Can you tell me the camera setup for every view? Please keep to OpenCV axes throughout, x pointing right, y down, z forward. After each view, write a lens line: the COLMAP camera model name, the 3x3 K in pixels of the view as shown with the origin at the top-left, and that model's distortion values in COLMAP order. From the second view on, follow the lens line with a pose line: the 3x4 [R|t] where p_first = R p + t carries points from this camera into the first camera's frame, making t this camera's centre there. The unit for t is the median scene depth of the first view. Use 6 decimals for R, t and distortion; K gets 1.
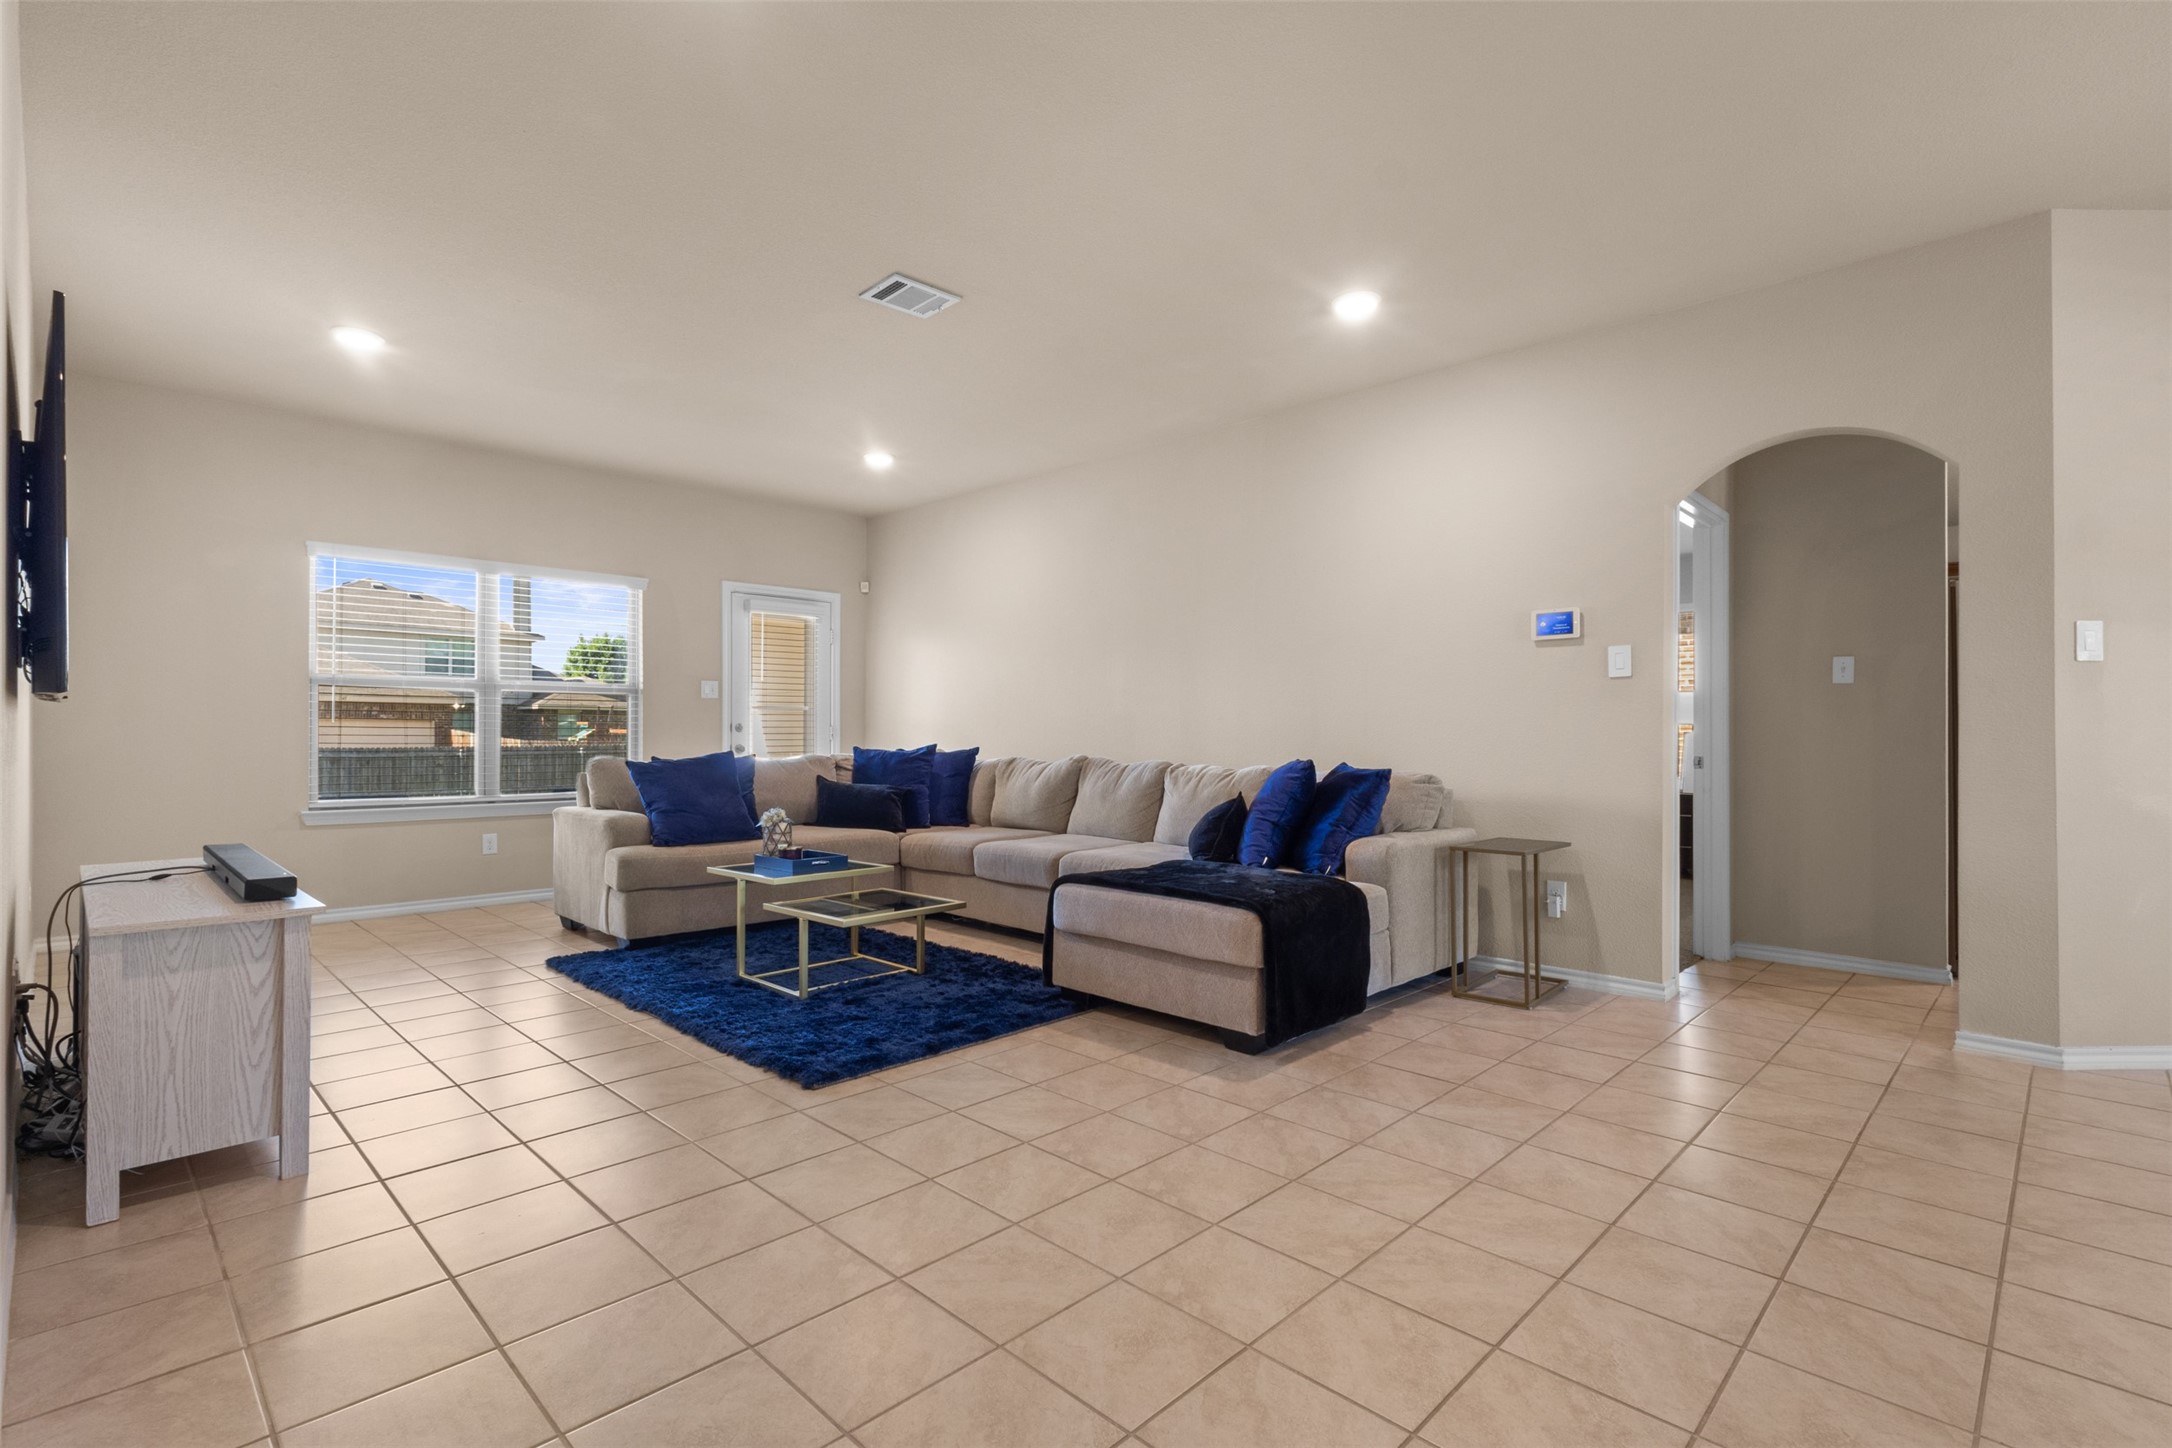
lens RADIAL K [[1000.1, 0, 1085.9], [0, 1000.1, 719.3], [0, 0, 1]] dist [0.001029, 0.000931]
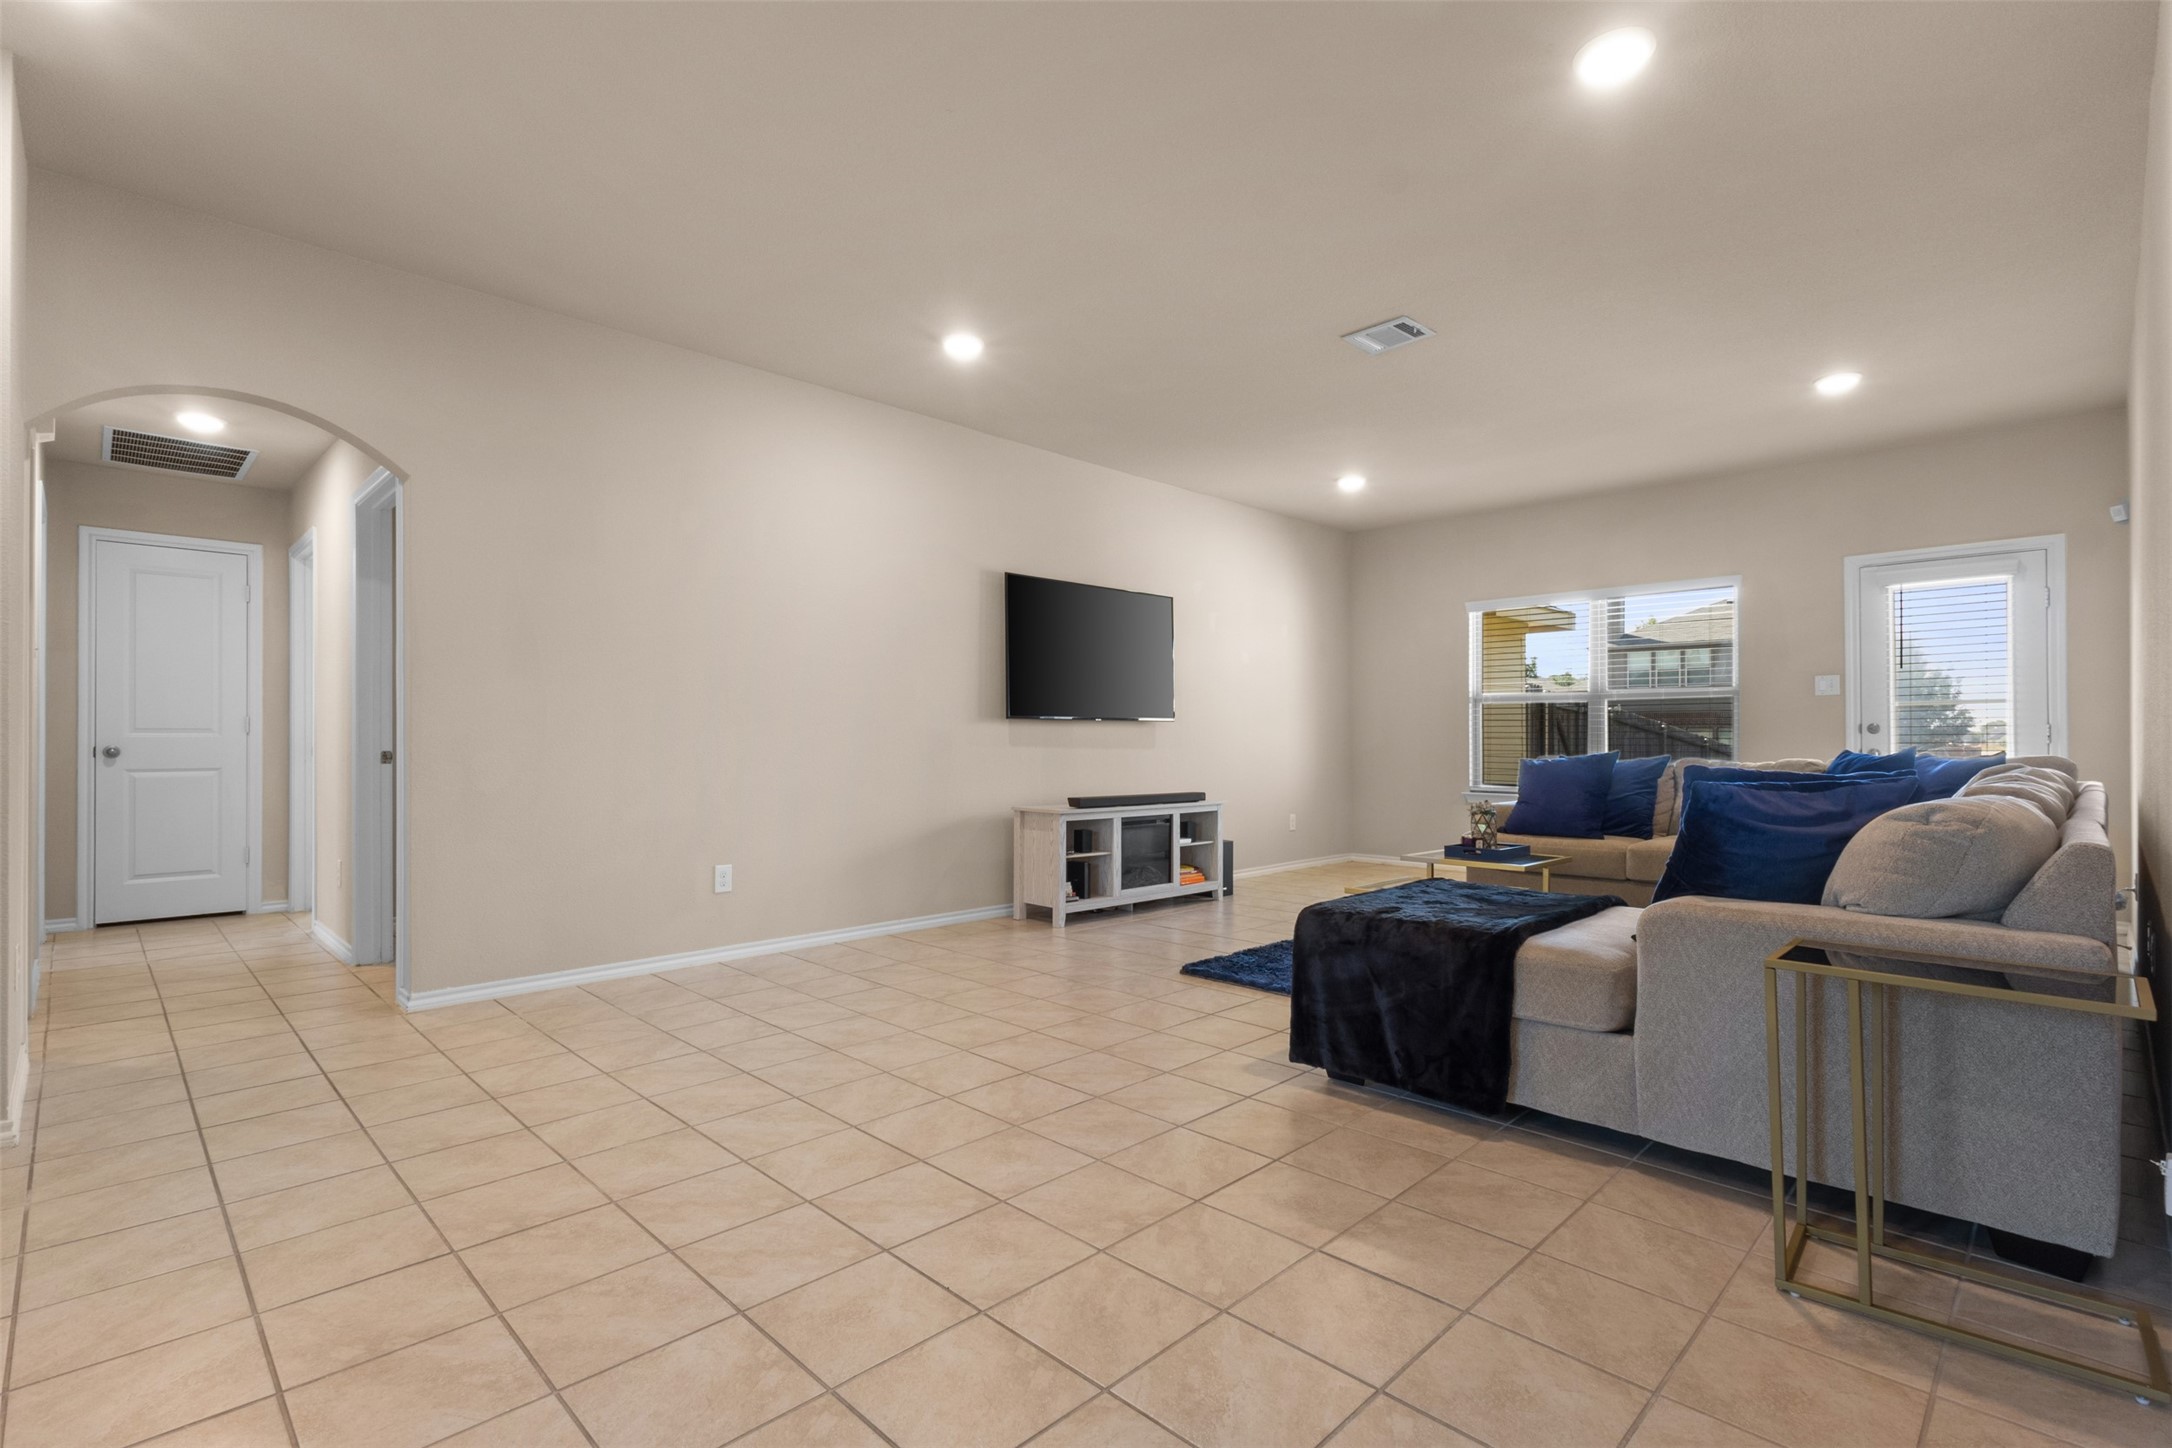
lens RADIAL K [[1000.1, 0, 1078.1], [0, 1000.1, 738.1], [0, 0, 1]] dist [0.001029, 0.000931]
pose [[-0.009524, -0.006604, -0.999933, 0.964238], [0.010991, 0.999917, -0.006709, 0.027604], [0.999894, -0.011054, -0.009451, 0.701072]]
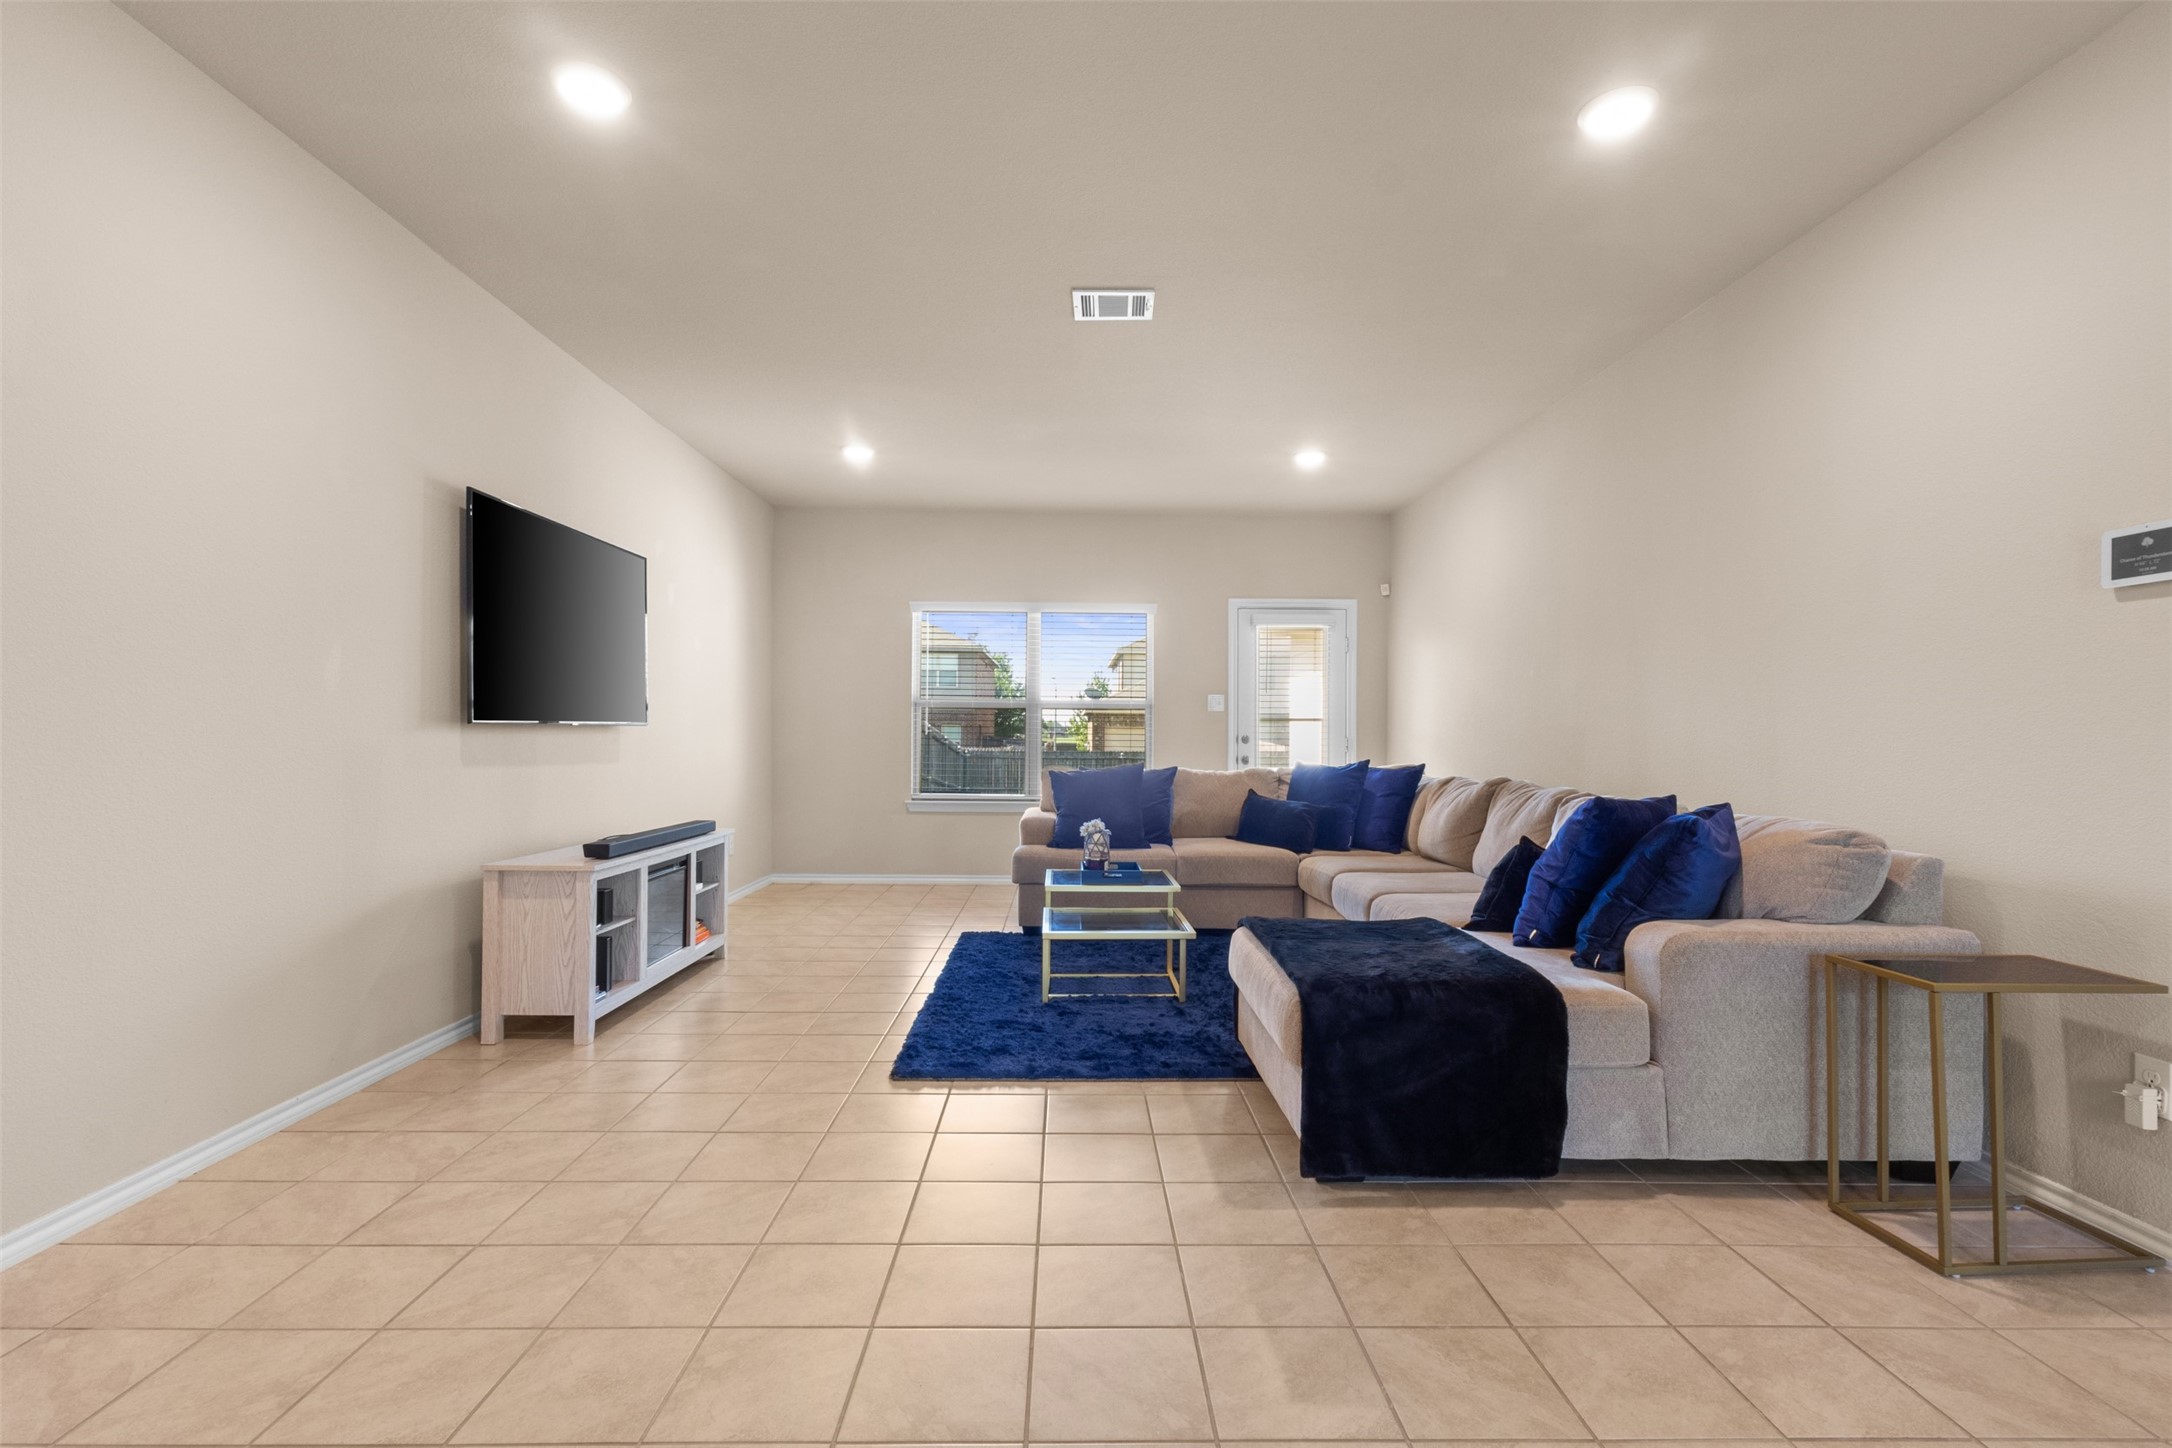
lens RADIAL K [[1000.1, 0, 1087.6], [0, 1000.1, 741.9], [0, 0, 1]] dist [0.001029, 0.000931]
pose [[0.713986, 0.006908, -0.700126, 0.509523], [0.003212, 0.999908, 0.013142, -0.007025], [0.700153, -0.011632, 0.713899, 0.306090]]
